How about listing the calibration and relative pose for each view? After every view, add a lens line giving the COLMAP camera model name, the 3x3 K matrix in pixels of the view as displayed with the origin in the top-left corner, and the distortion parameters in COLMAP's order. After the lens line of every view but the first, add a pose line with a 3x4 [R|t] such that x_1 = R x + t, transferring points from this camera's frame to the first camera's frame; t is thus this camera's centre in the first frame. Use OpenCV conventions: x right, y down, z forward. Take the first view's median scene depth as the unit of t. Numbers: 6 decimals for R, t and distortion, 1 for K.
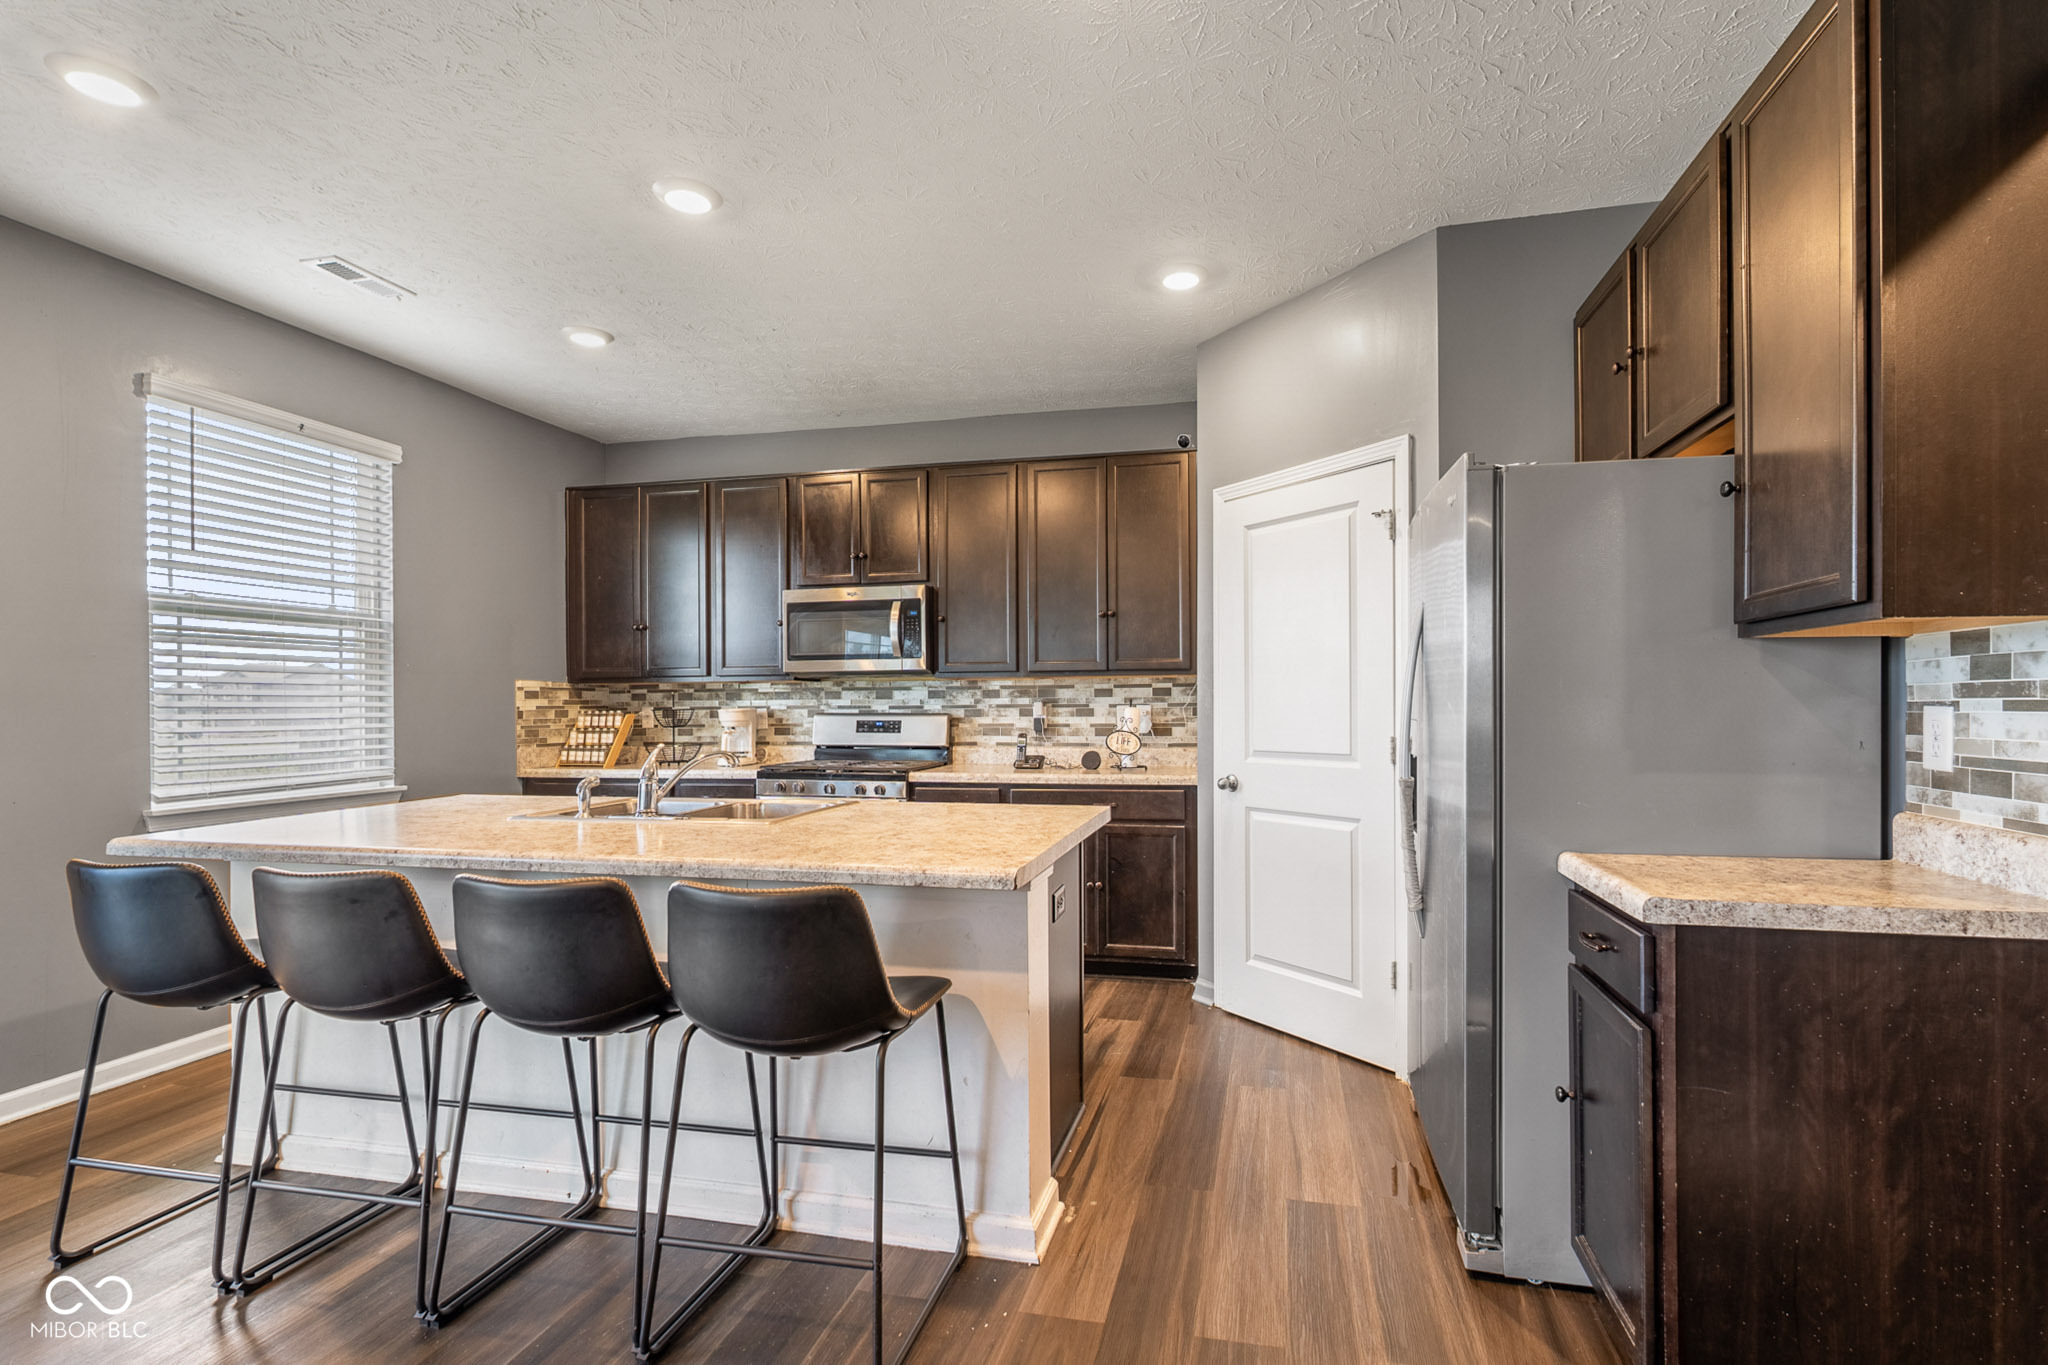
lens RADIAL K [[921.1, 0, 1082.0], [0, 921.1, 698.9], [0, 0, 1]] dist [-0.005267, 0.000956]
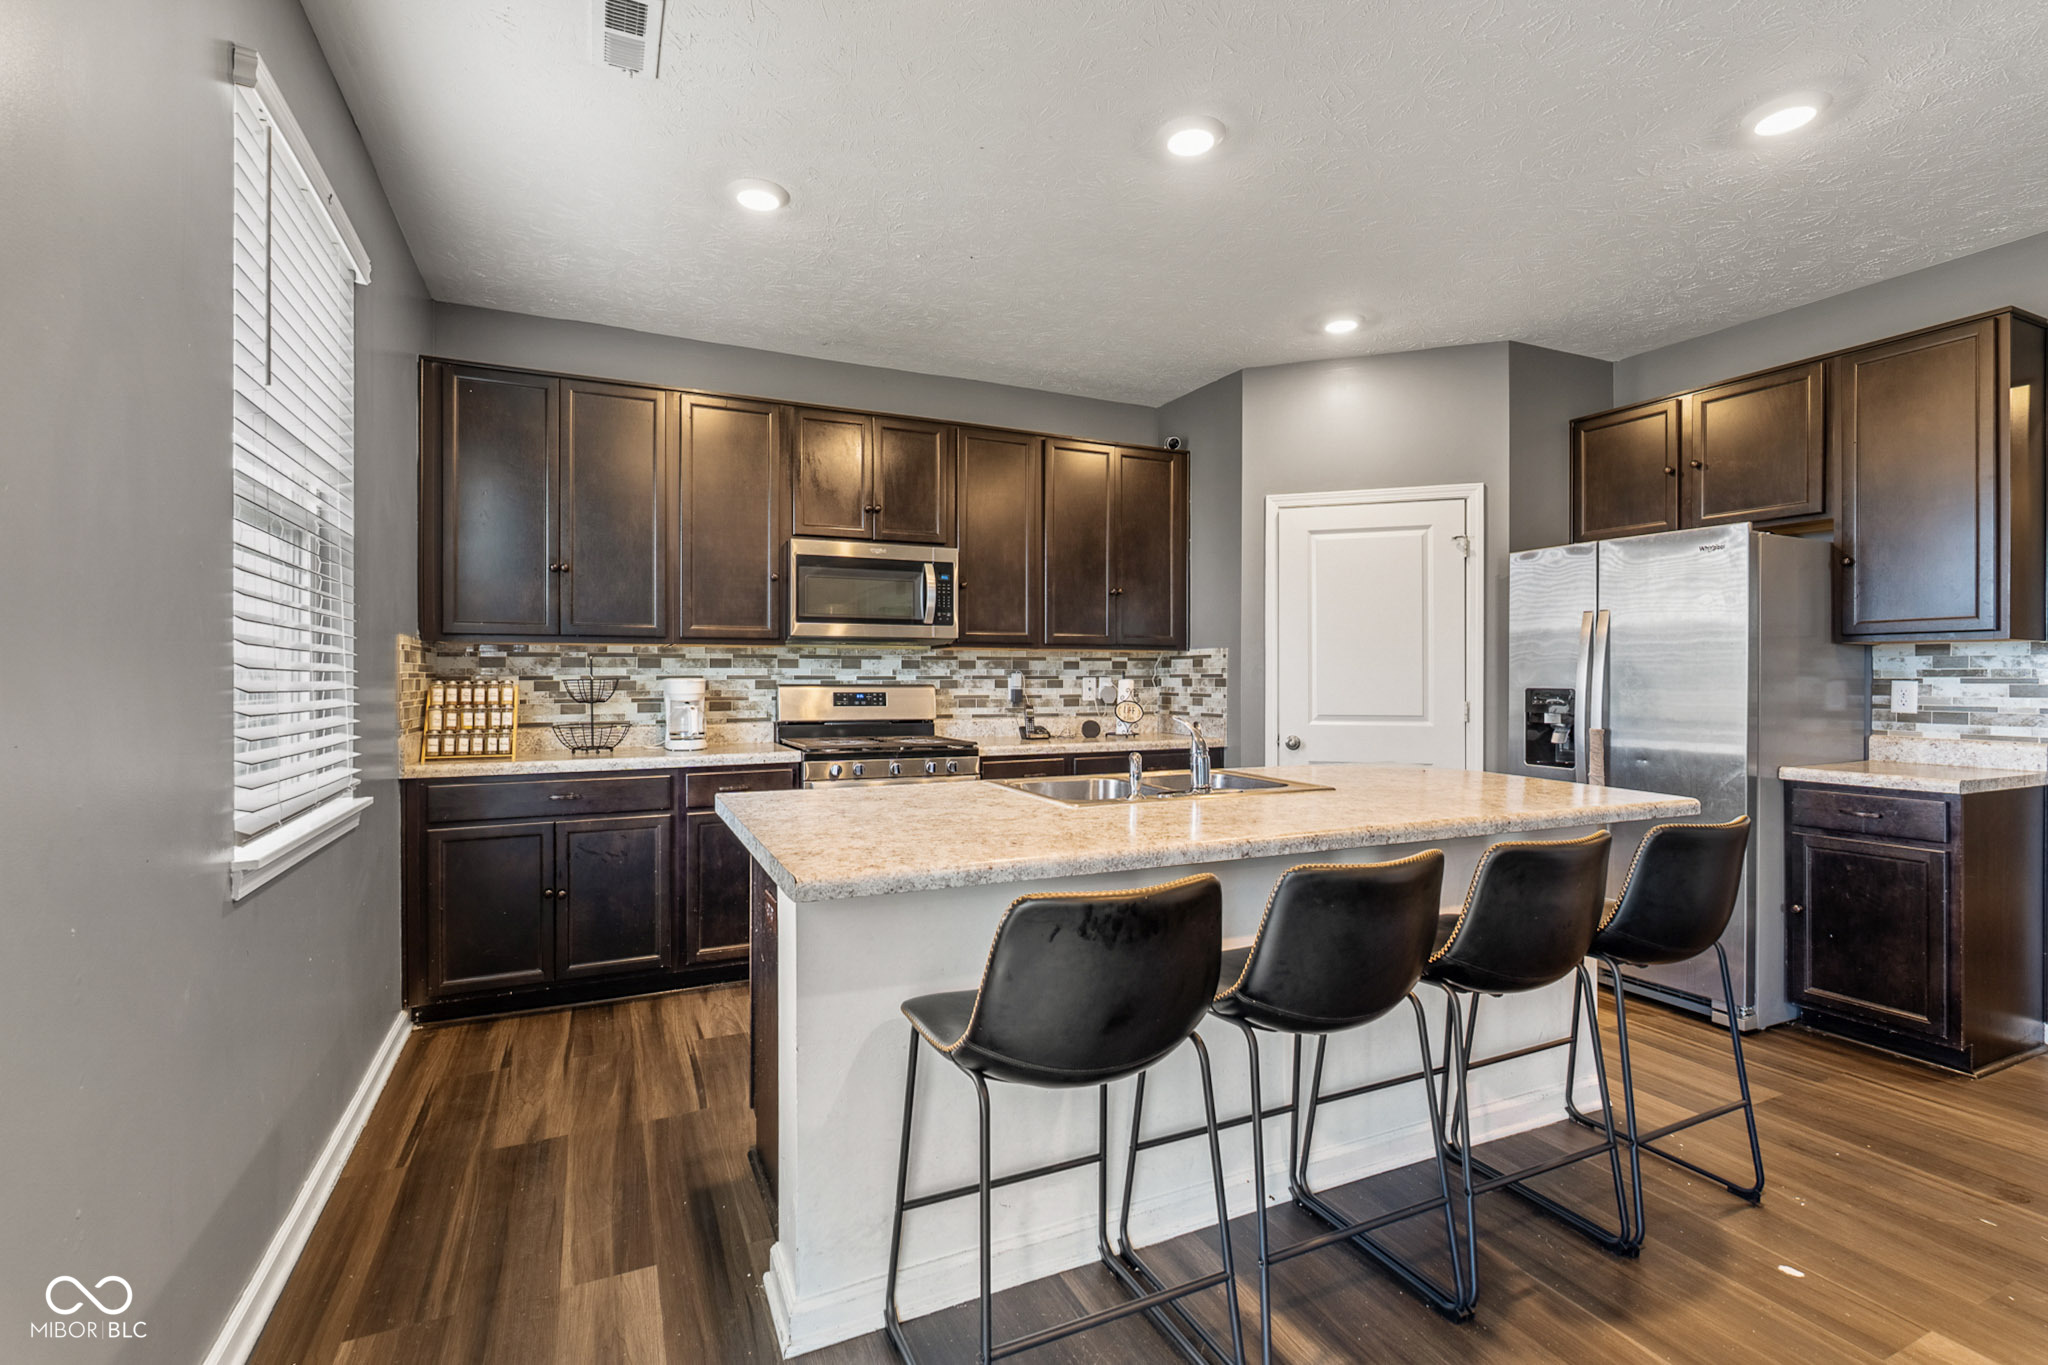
lens RADIAL K [[921.1, 0, 1038.7], [0, 921.1, 659.0], [0, 0, 1]] dist [-0.005267, 0.000956]
pose [[0.798540, 0.018234, 0.601666, -0.753452], [-0.009960, 0.999805, -0.017080, 0.005471], [-0.601860, 0.007647, 0.798565, 0.222418]]
